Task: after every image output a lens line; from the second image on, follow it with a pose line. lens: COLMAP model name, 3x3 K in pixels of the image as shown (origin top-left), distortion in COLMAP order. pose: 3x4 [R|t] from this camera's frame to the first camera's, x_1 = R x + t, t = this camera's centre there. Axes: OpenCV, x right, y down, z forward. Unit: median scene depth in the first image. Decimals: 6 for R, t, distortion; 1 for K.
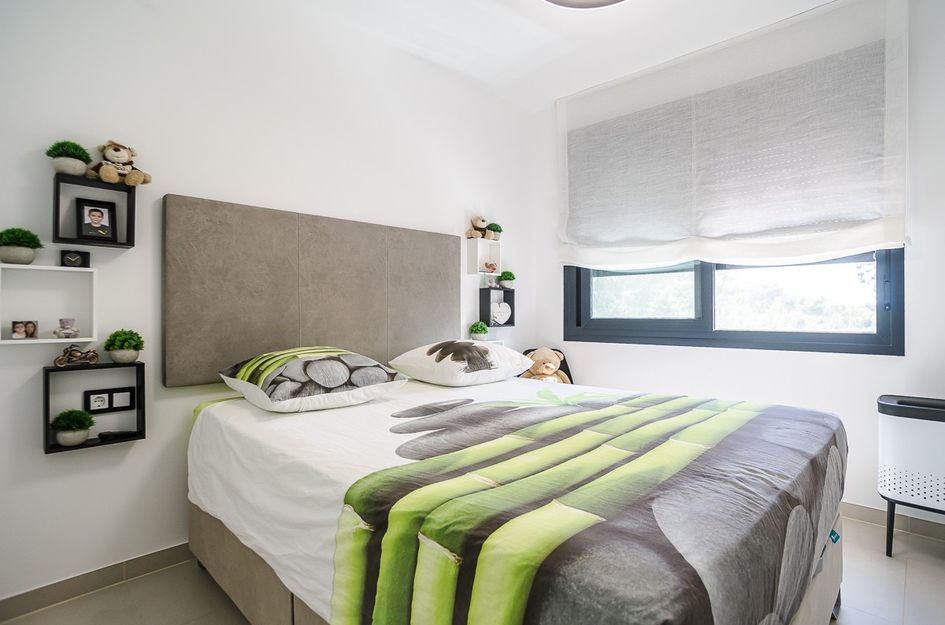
lens RADIAL K [[474.3, 0, 486.8], [0, 474.3, 312.1], [0, 0, 1]] dist [-0.072783, 0.039211]
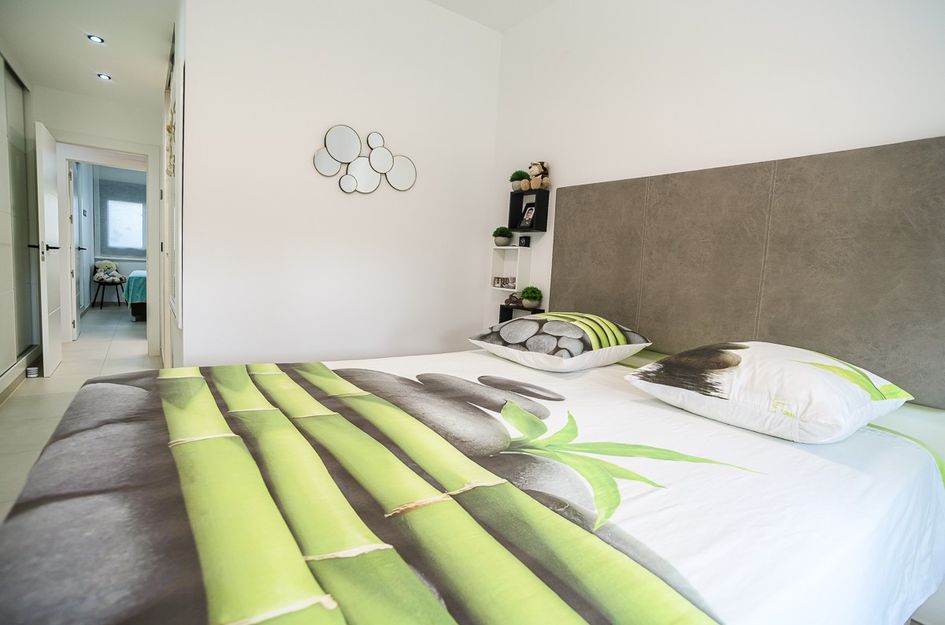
lens RADIAL K [[474.3, 0, 486.8], [0, 474.3, 312.1], [0, 0, 1]] dist [-0.072783, 0.039211]
pose [[-0.162586, 0.083434, -0.983160, 0.748512], [-0.058082, 0.993881, 0.093949, -0.014822], [0.984983, 0.072379, -0.156745, 1.069356]]
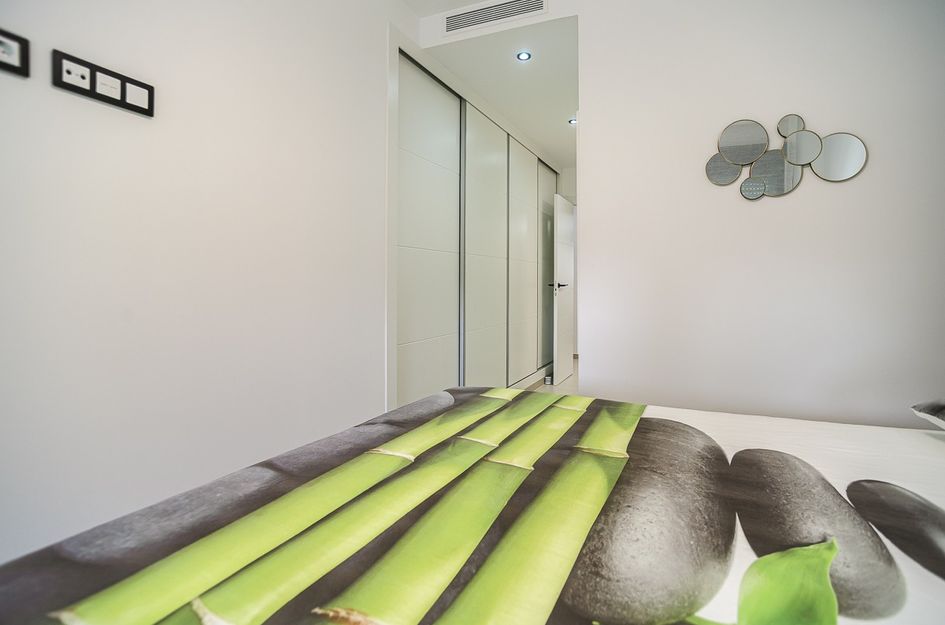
lens RADIAL K [[474.3, 0, 486.8], [0, 474.3, 312.1], [0, 0, 1]] dist [-0.072783, 0.039211]
pose [[-0.942430, 0.020127, -0.333798, 0.379567], [-0.000276, 0.998140, 0.060964, -0.009126], [0.334404, 0.057547, -0.940671, 1.238082]]
